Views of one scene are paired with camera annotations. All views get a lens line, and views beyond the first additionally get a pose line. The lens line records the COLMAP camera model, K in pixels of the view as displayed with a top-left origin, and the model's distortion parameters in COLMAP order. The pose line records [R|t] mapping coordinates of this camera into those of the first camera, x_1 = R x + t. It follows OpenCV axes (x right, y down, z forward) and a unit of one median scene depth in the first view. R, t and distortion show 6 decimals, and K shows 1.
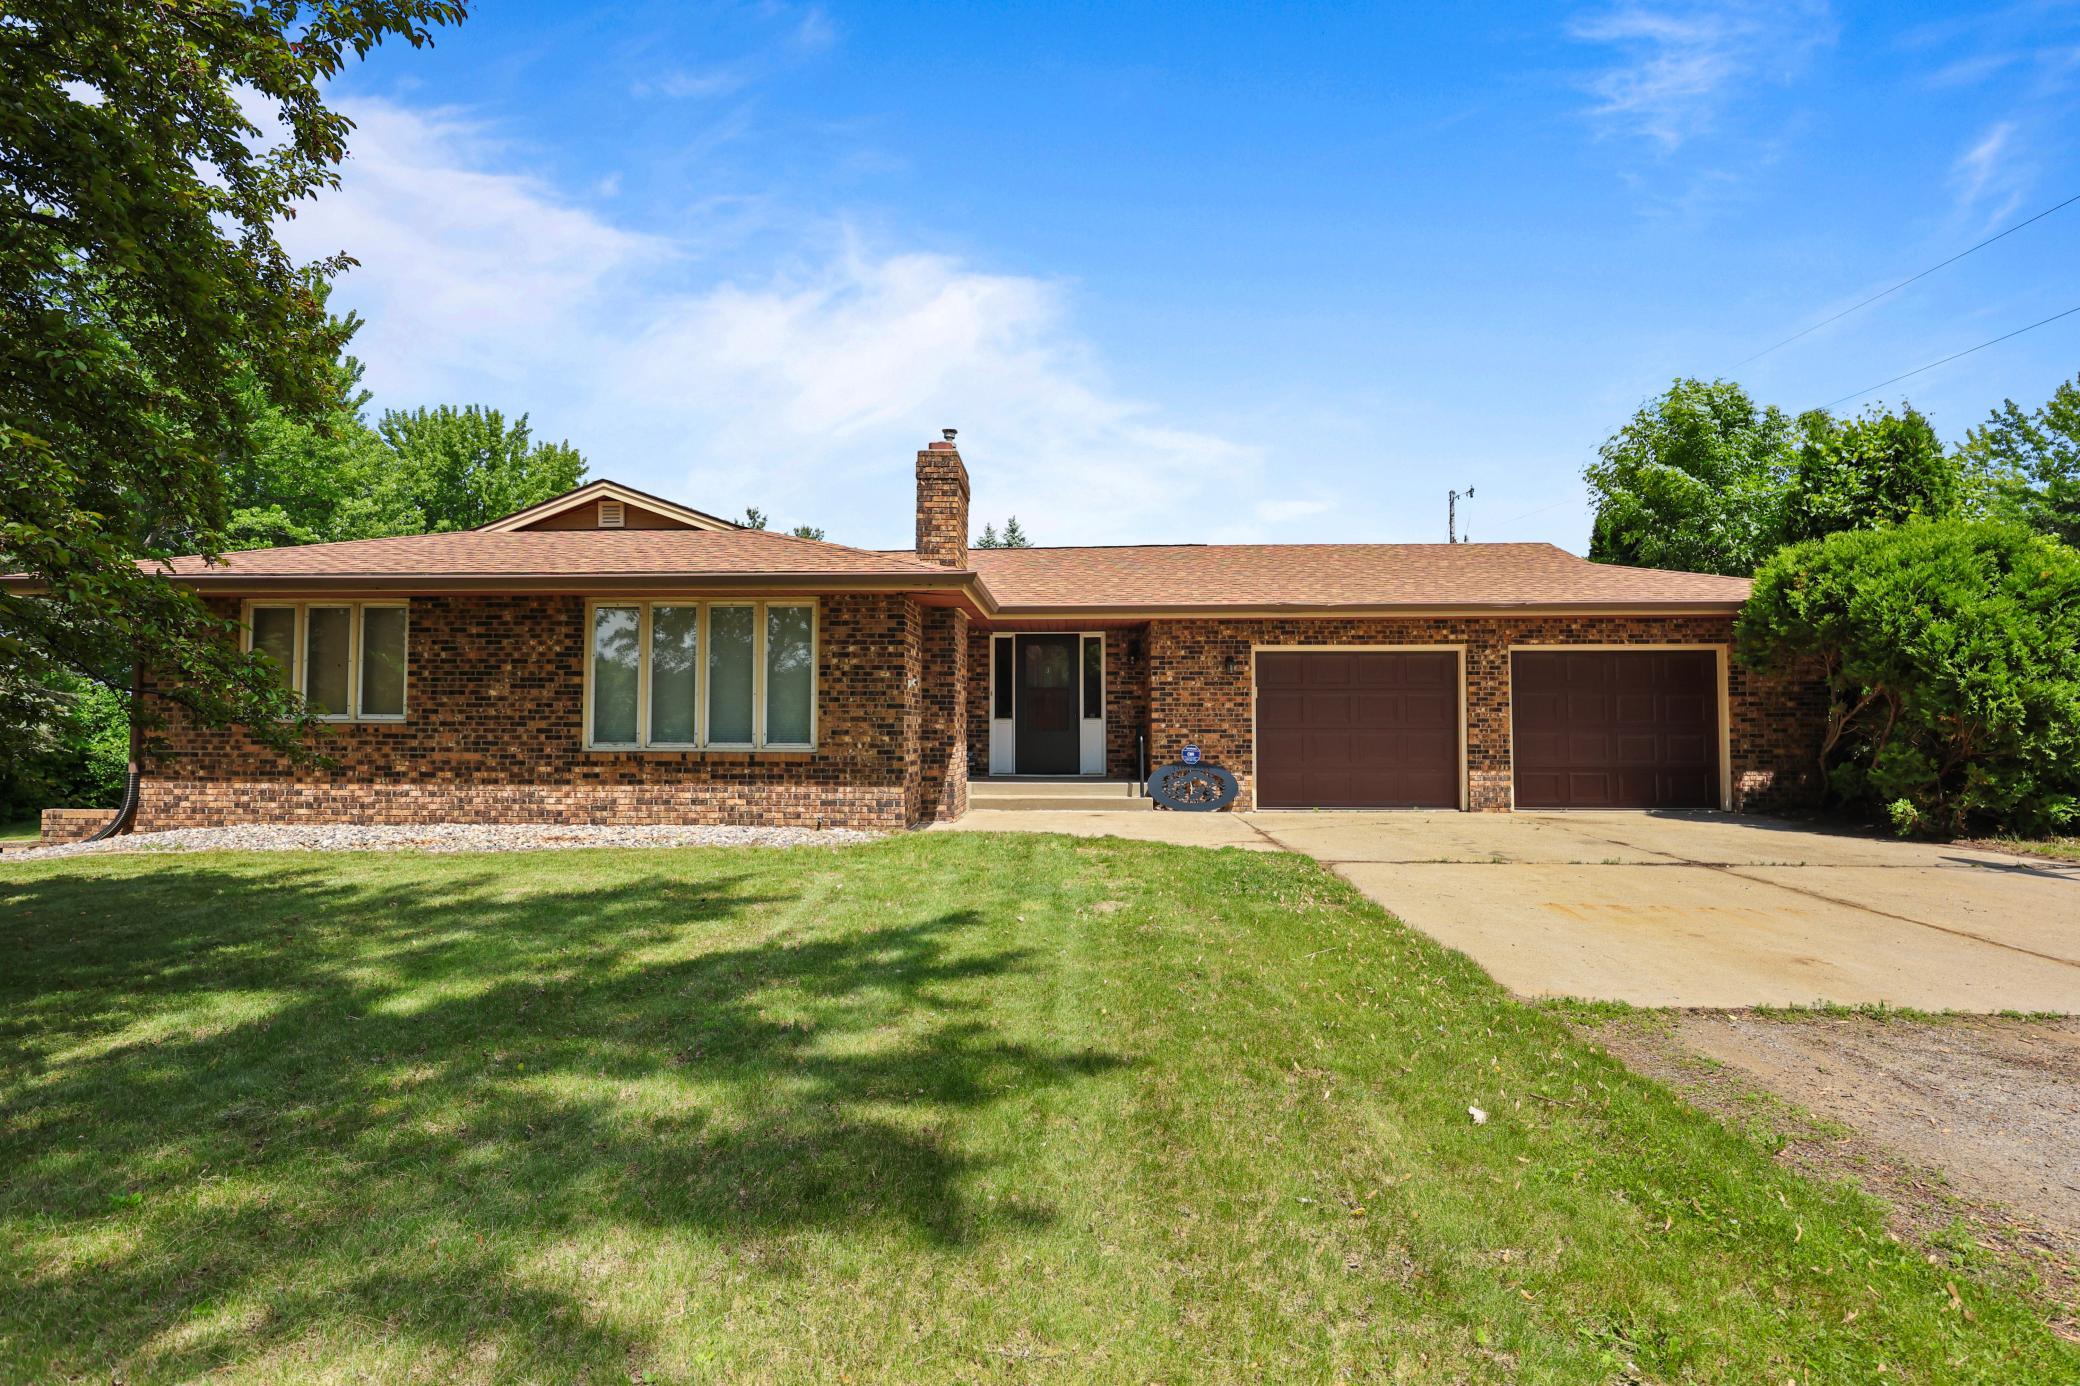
lens RADIAL K [[1074.2, 0, 1030.6], [0, 1074.2, 696.3], [0, 0, 1]] dist [-0.003013, 0.001113]
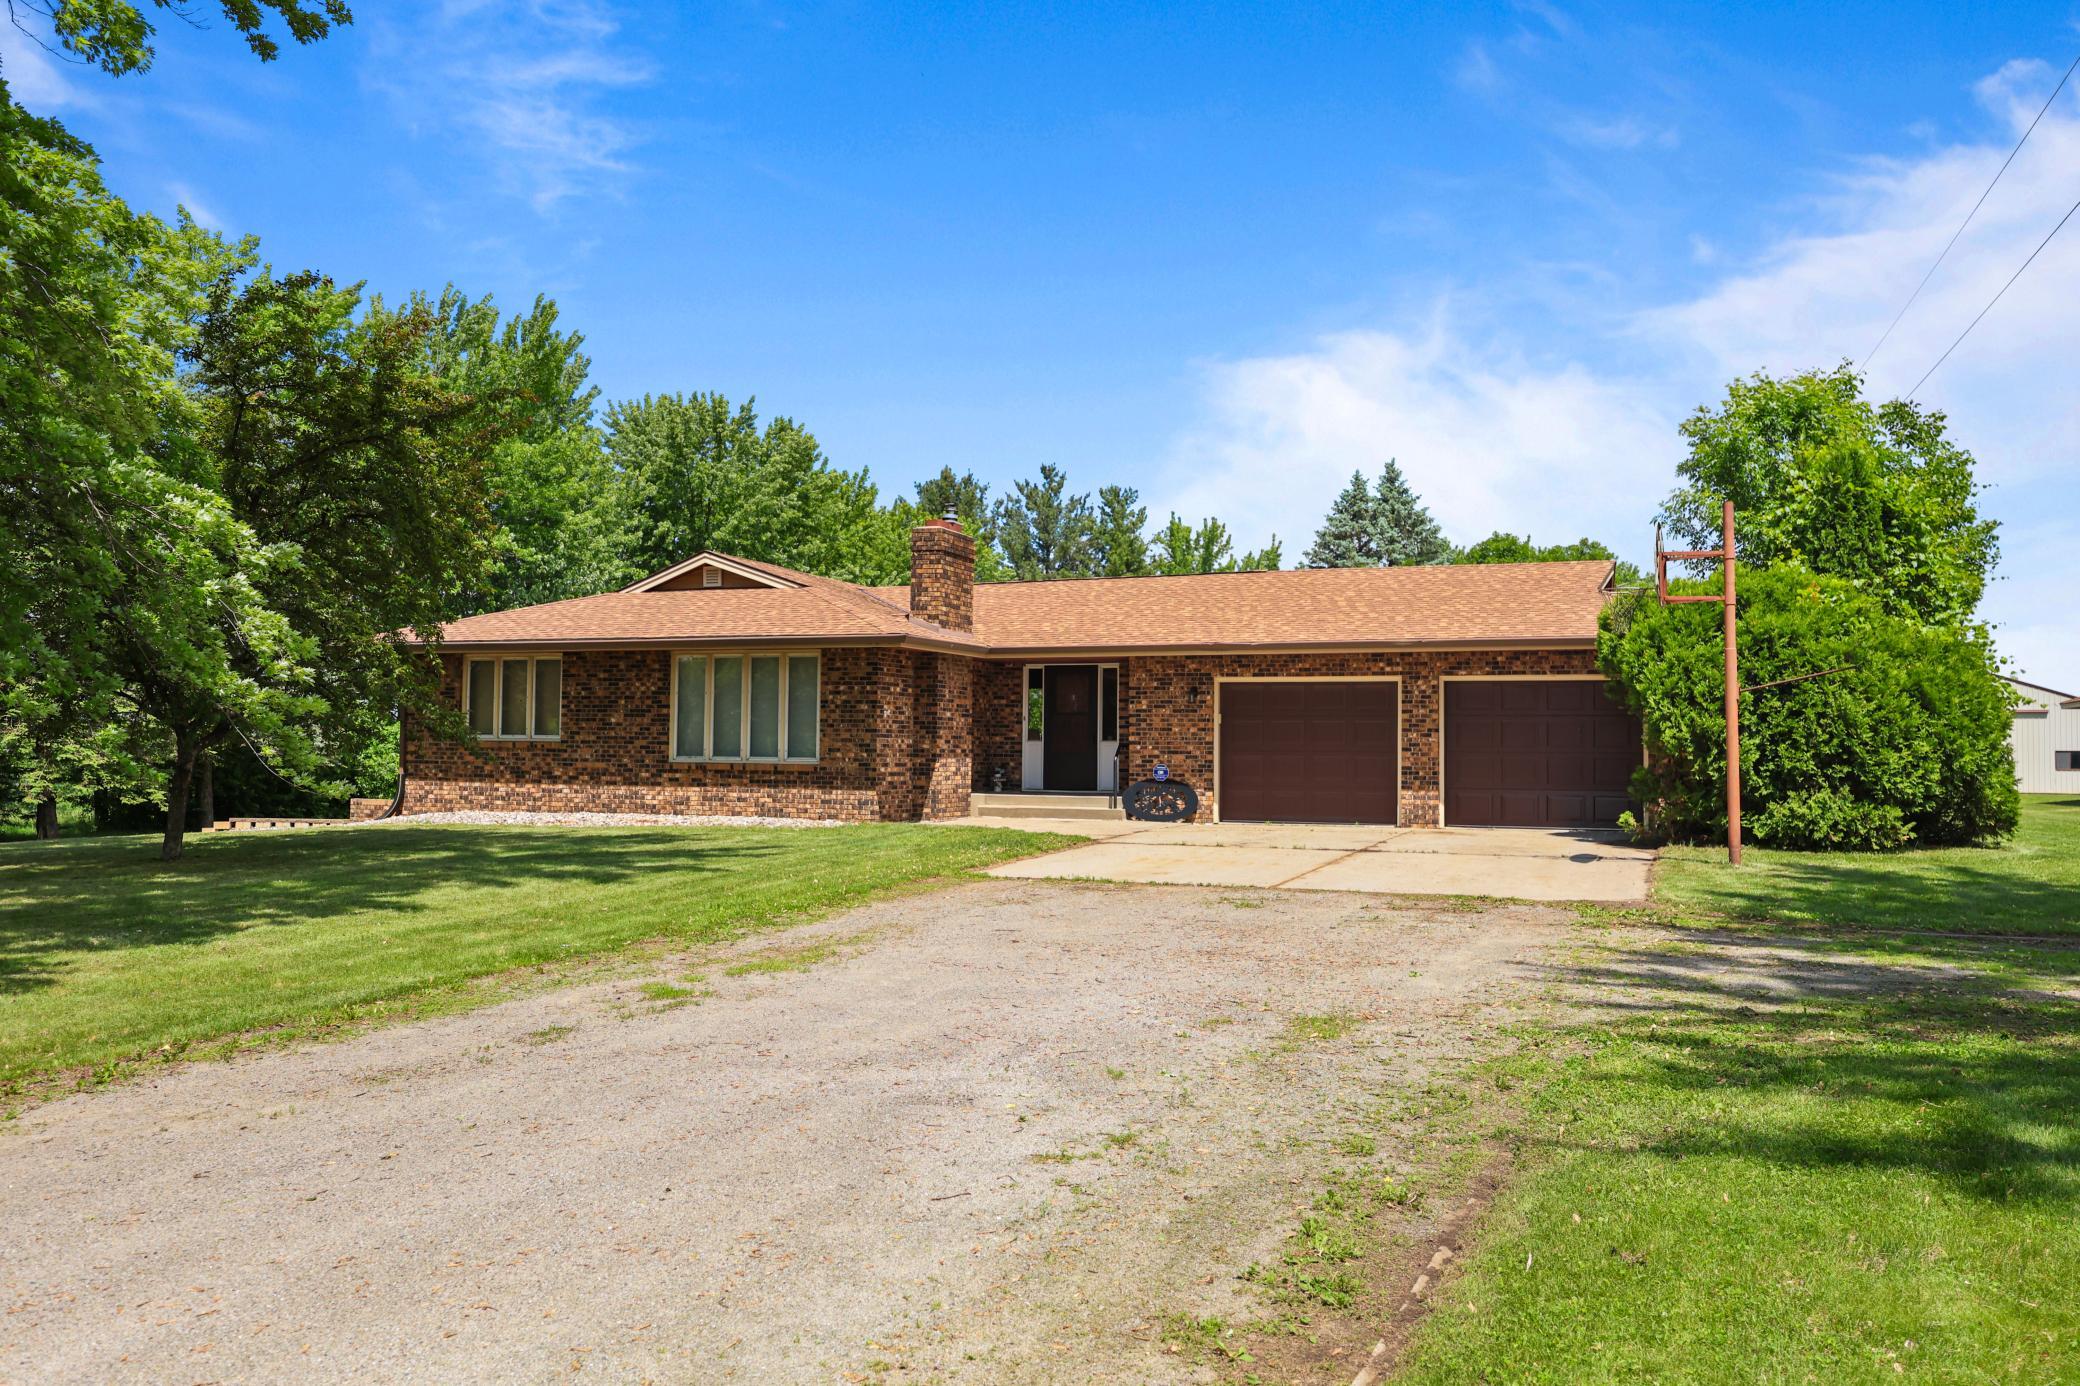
lens RADIAL K [[1676.6, 0, 1025.9], [0, 1676.6, 680.3], [0, 0, 1]] dist [-0.003239, -0.012160]
pose [[0.947032, -0.005868, -0.321084, 0.708948], [0.001199, 0.999891, -0.014737, -0.022180], [0.321136, 0.013572, 0.946936, -0.898363]]
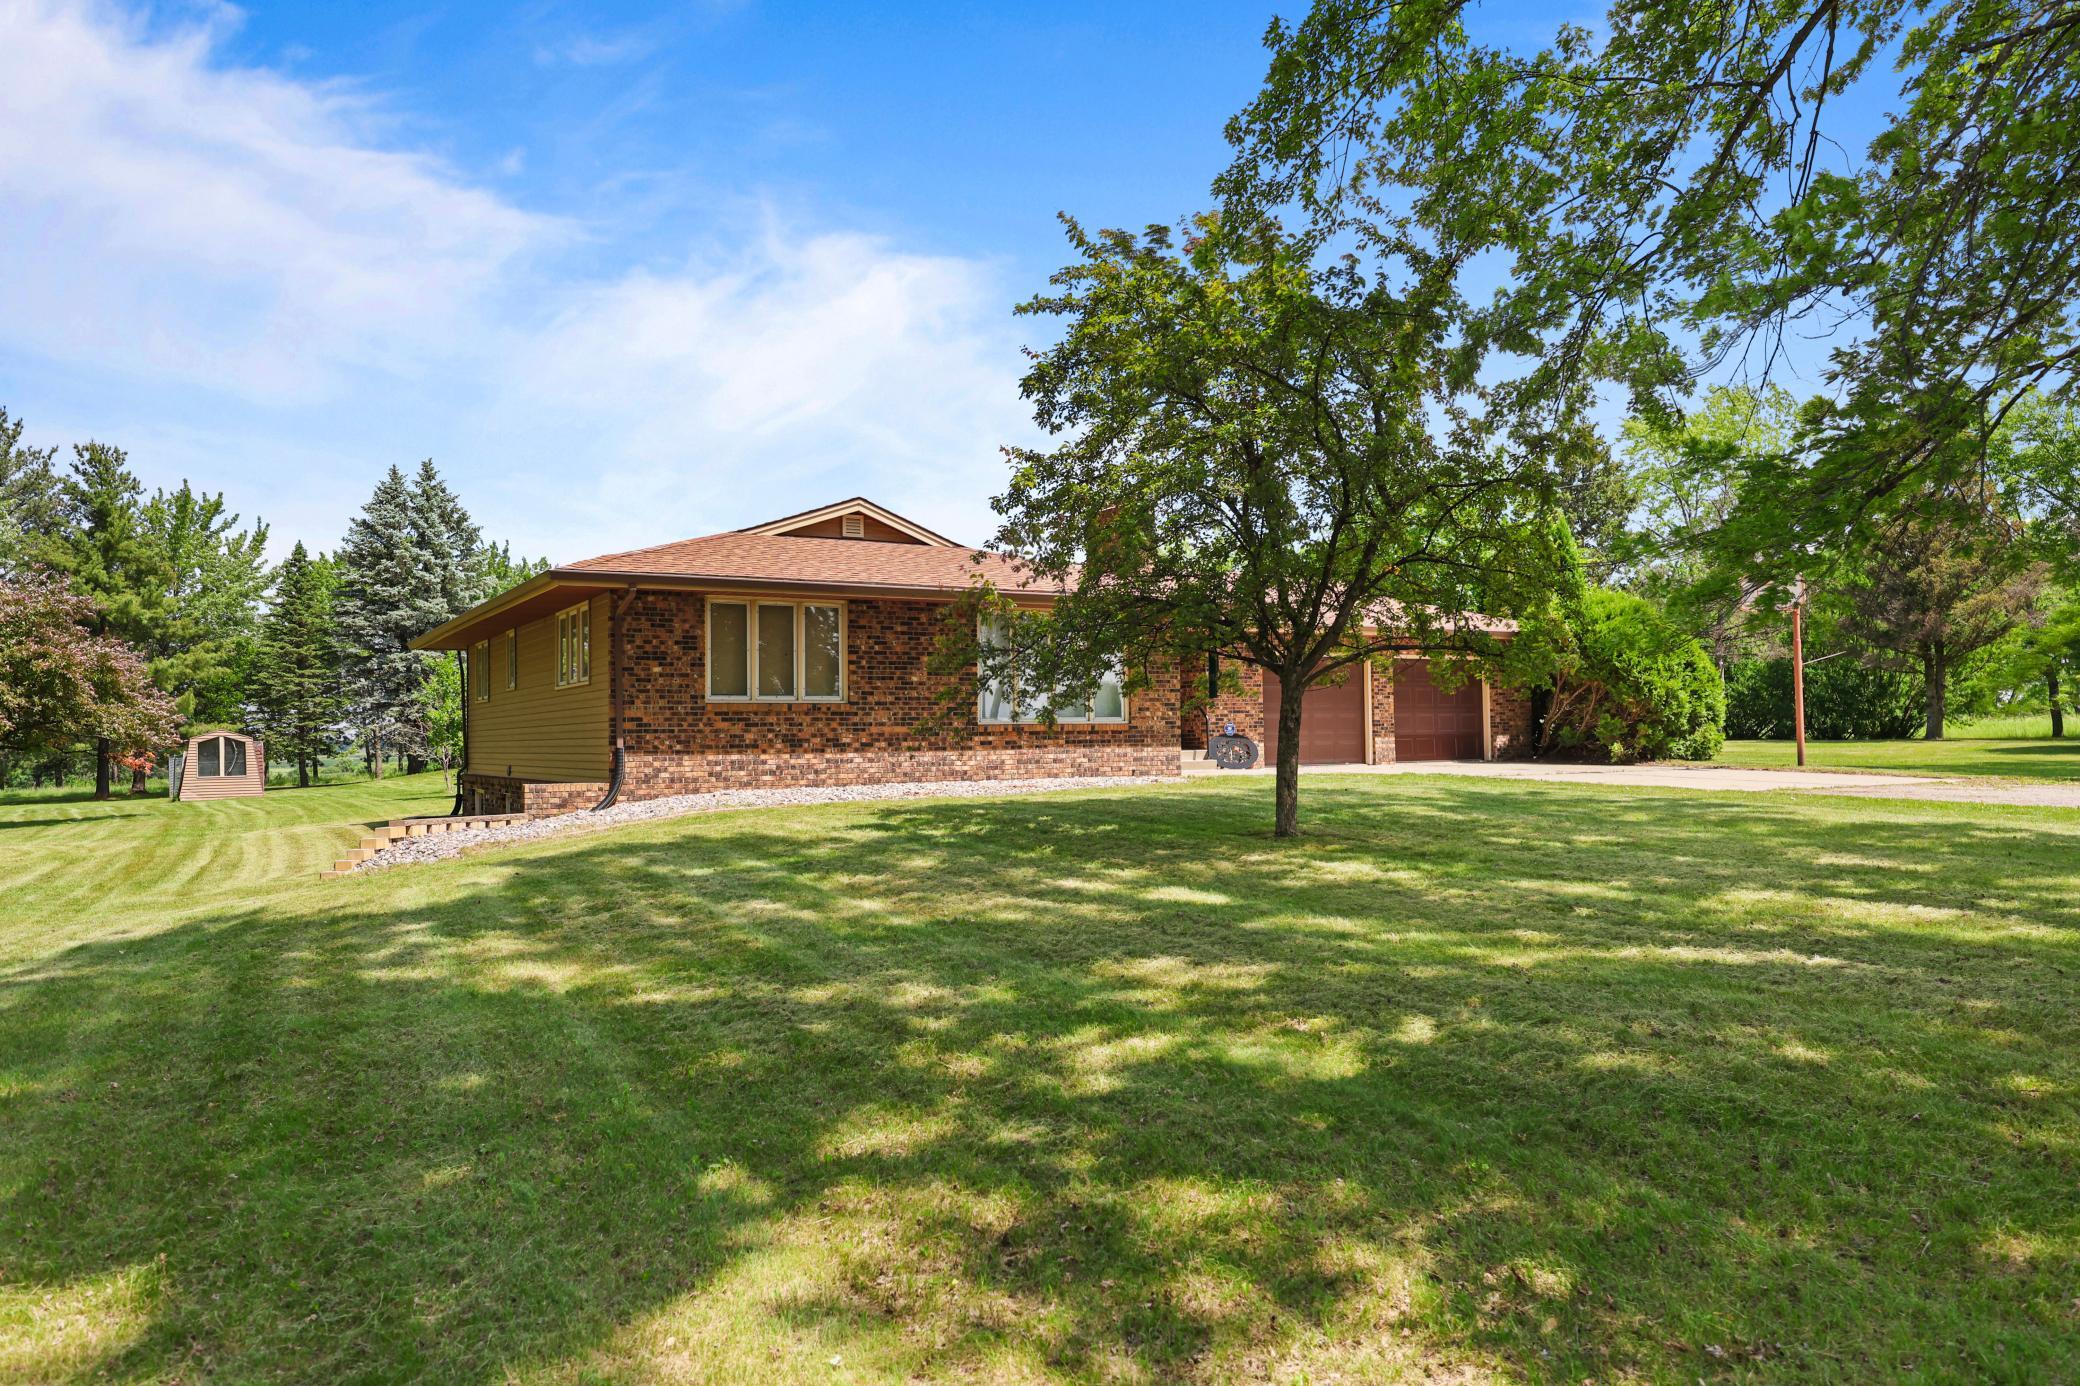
lens RADIAL K [[1377.6, 0, 1035.3], [0, 1377.6, 687.9], [0, 0, 1]] dist [0.005888, 0.000575]
pose [[0.835226, 0.006115, 0.549873, -1.252145], [-0.002588, 0.999971, -0.007189, 0.018335], [-0.549901, 0.004581, 0.835217, -0.421870]]
